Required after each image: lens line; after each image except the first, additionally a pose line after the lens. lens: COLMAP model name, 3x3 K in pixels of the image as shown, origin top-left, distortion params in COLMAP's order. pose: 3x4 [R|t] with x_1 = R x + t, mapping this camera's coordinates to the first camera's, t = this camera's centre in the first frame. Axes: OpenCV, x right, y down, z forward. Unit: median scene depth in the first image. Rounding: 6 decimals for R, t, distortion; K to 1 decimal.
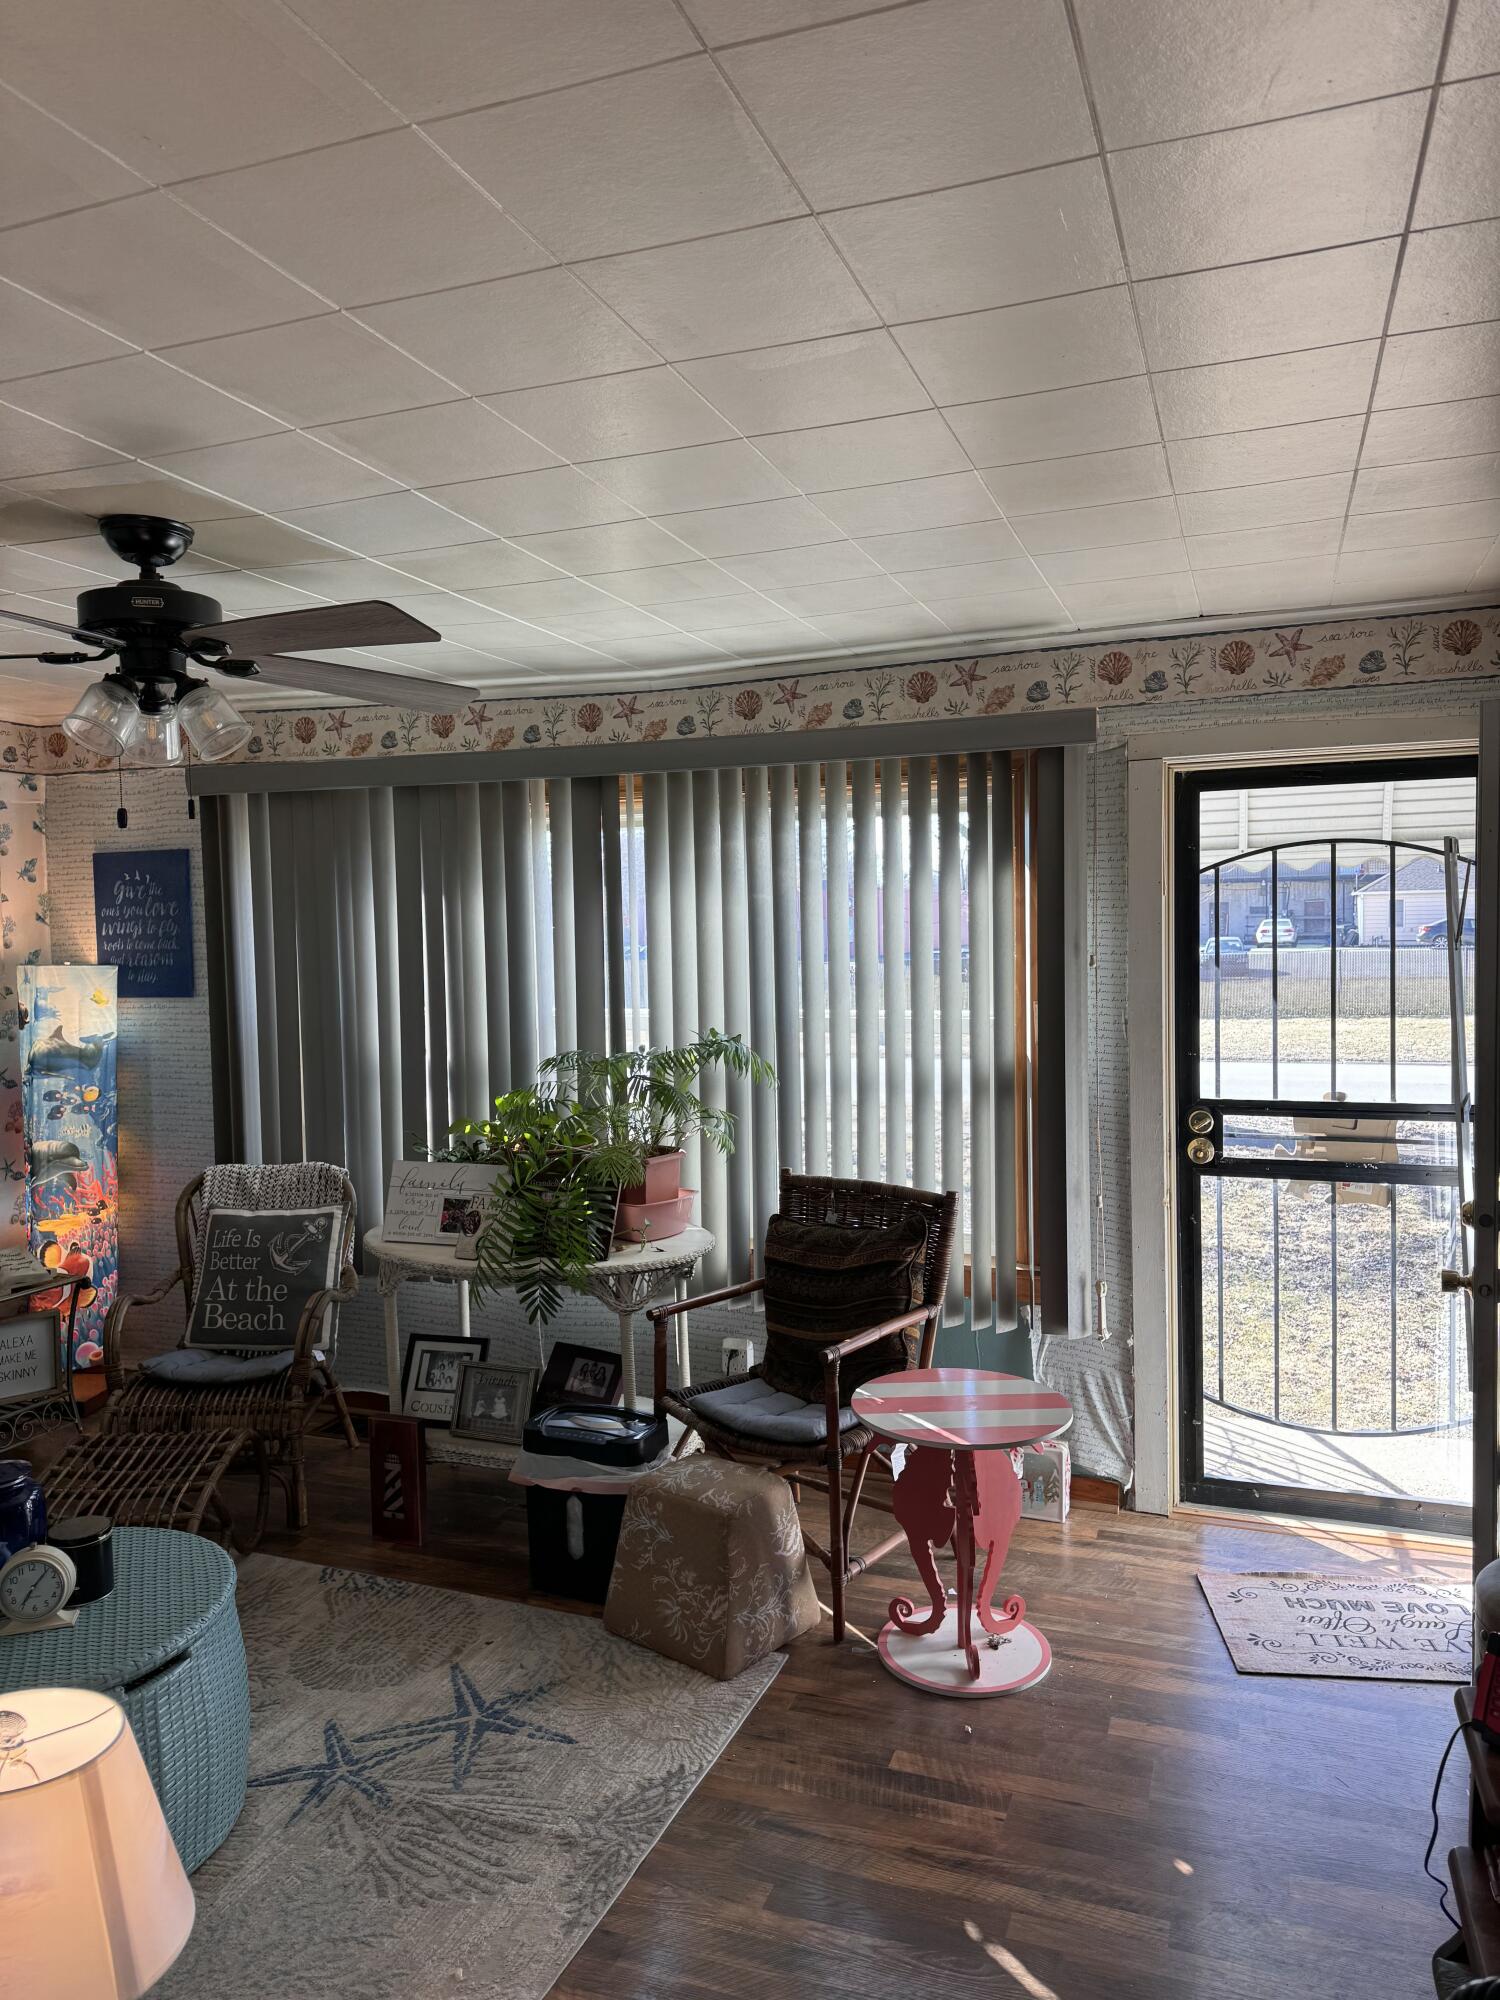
lens RADIAL K [[1426.9, 0, 747.1], [0, 1426.9, 1003.4], [0, 0, 1]] dist [0.051105, -0.054347]
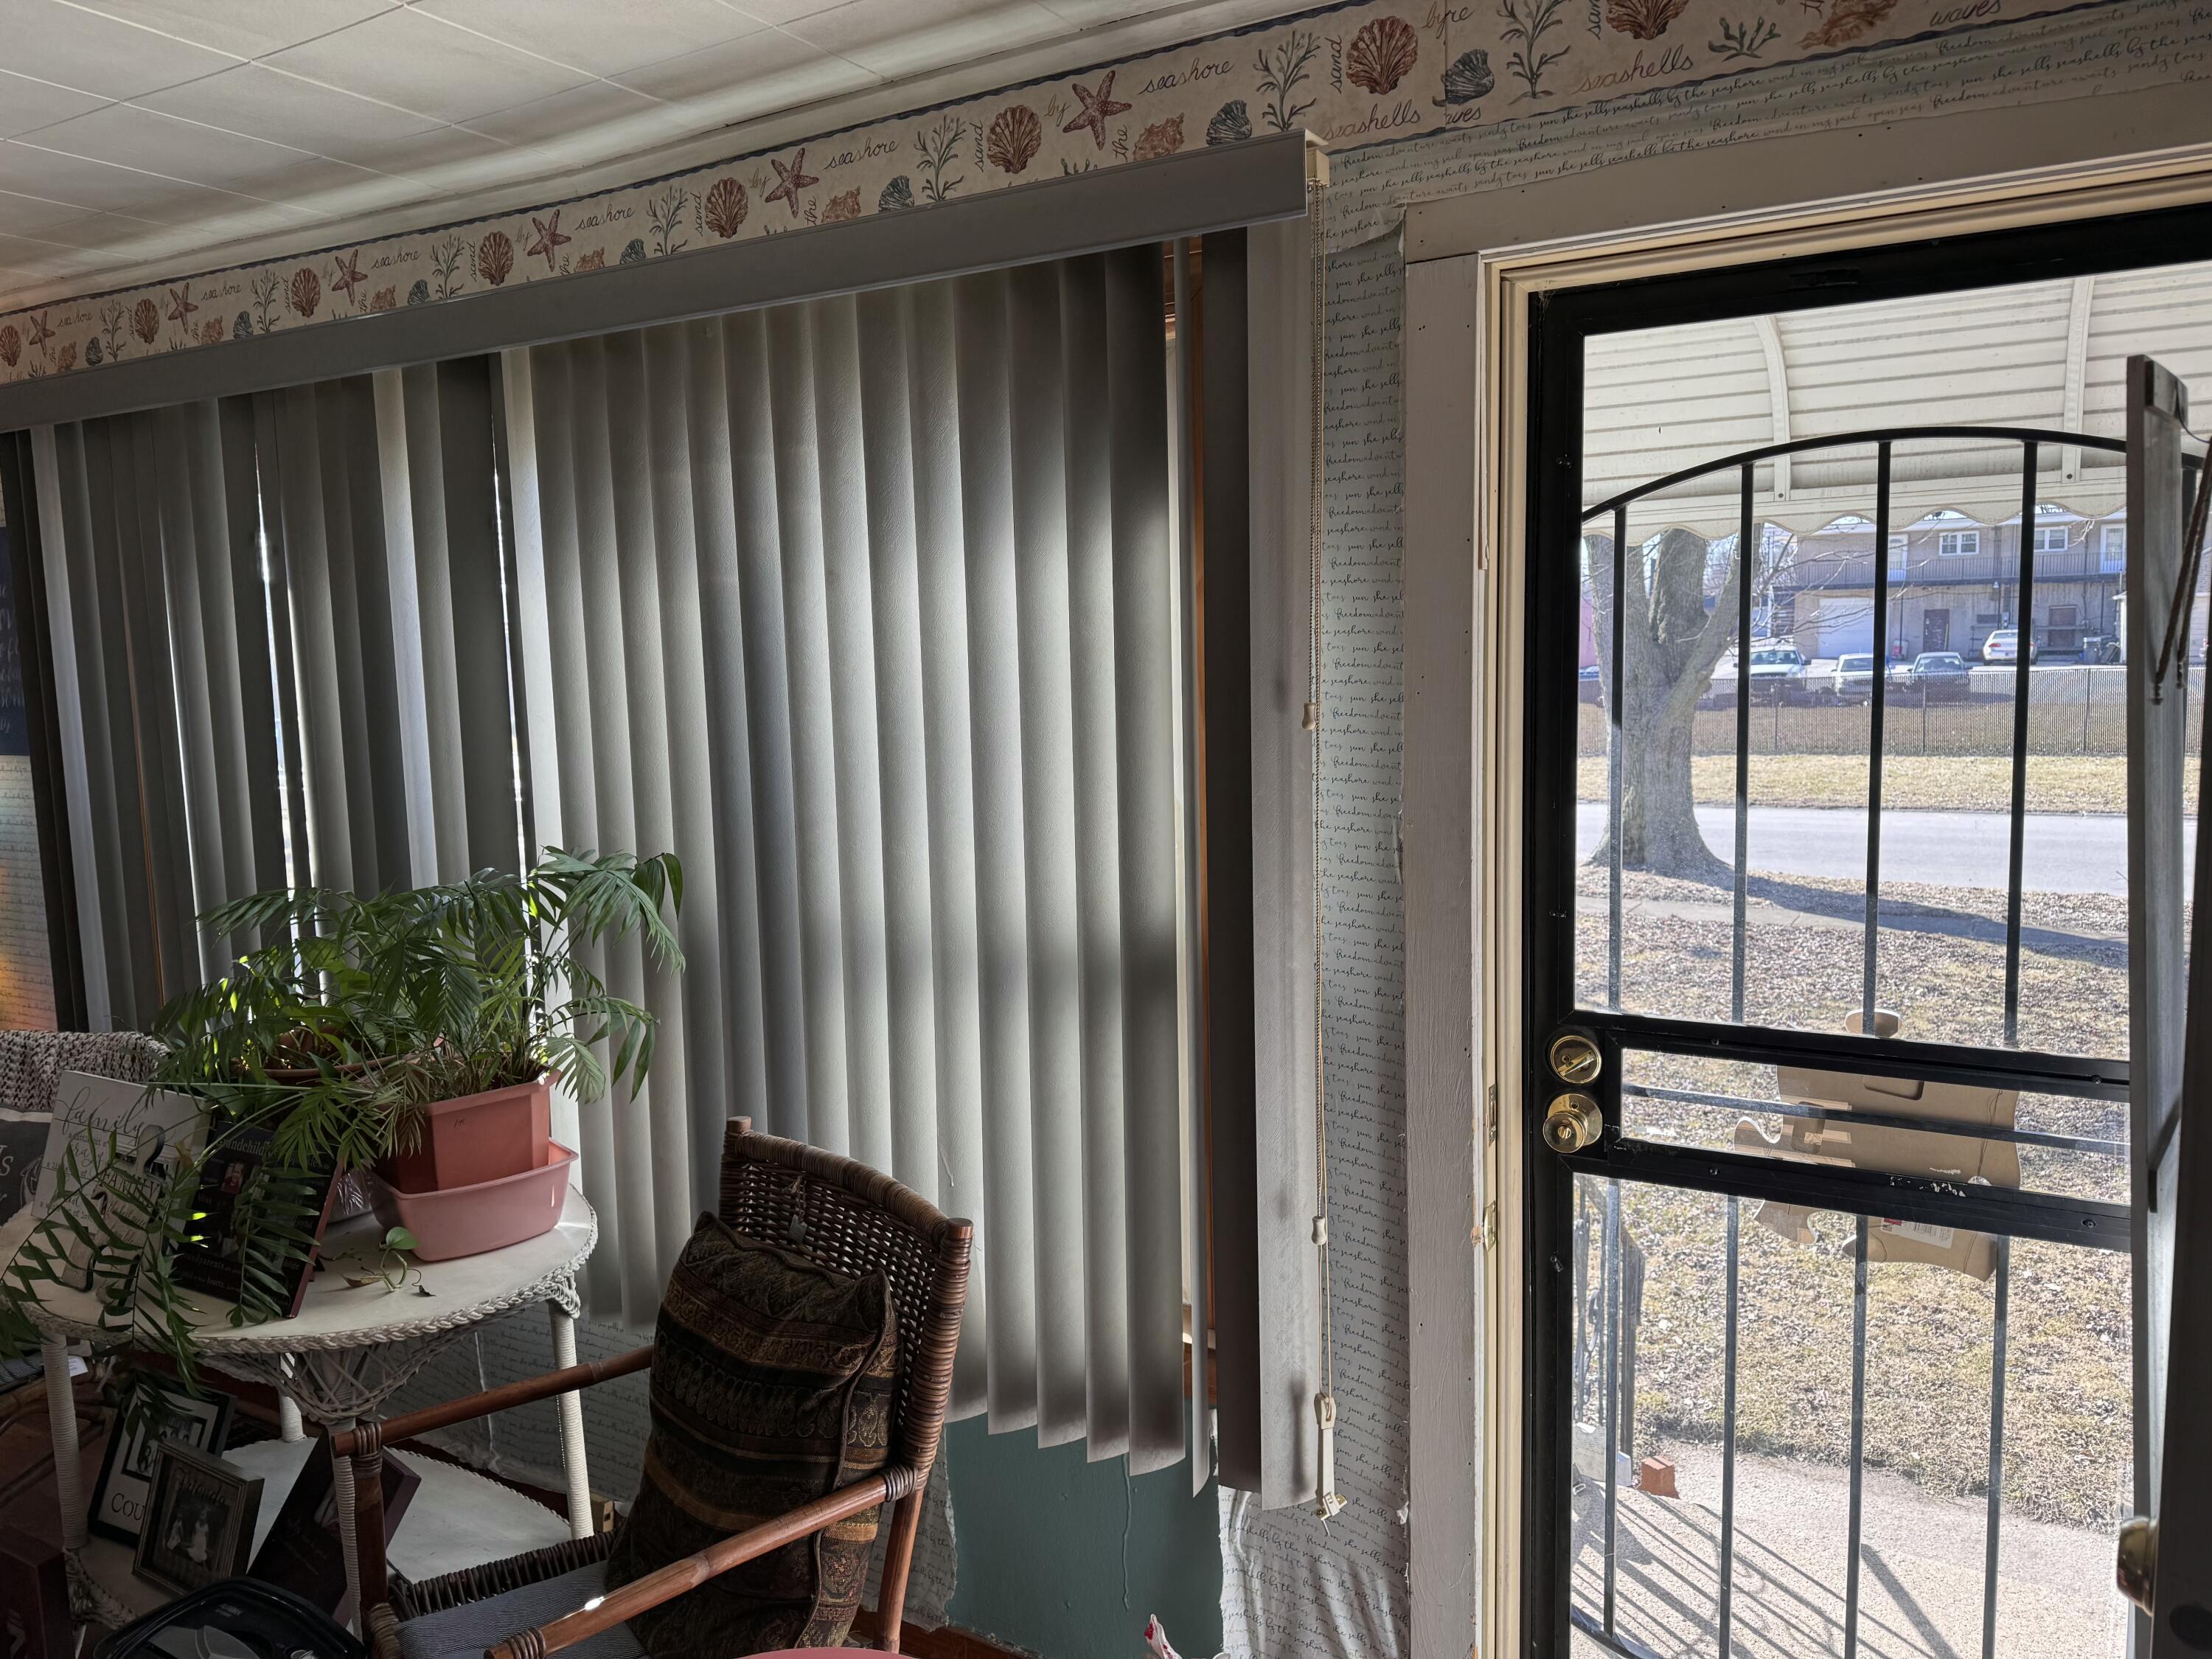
lens RADIAL K [[1578.2, 0, 1115.6], [0, 1578.2, 822.6], [0, 0, 1]] dist [0.051105, -0.054347]
pose [[0.987134, 0.017147, -0.158974, 0.254538], [-0.007502, 0.998105, 0.061075, -0.025352], [0.159720, -0.059097, 0.985392, 0.480876]]
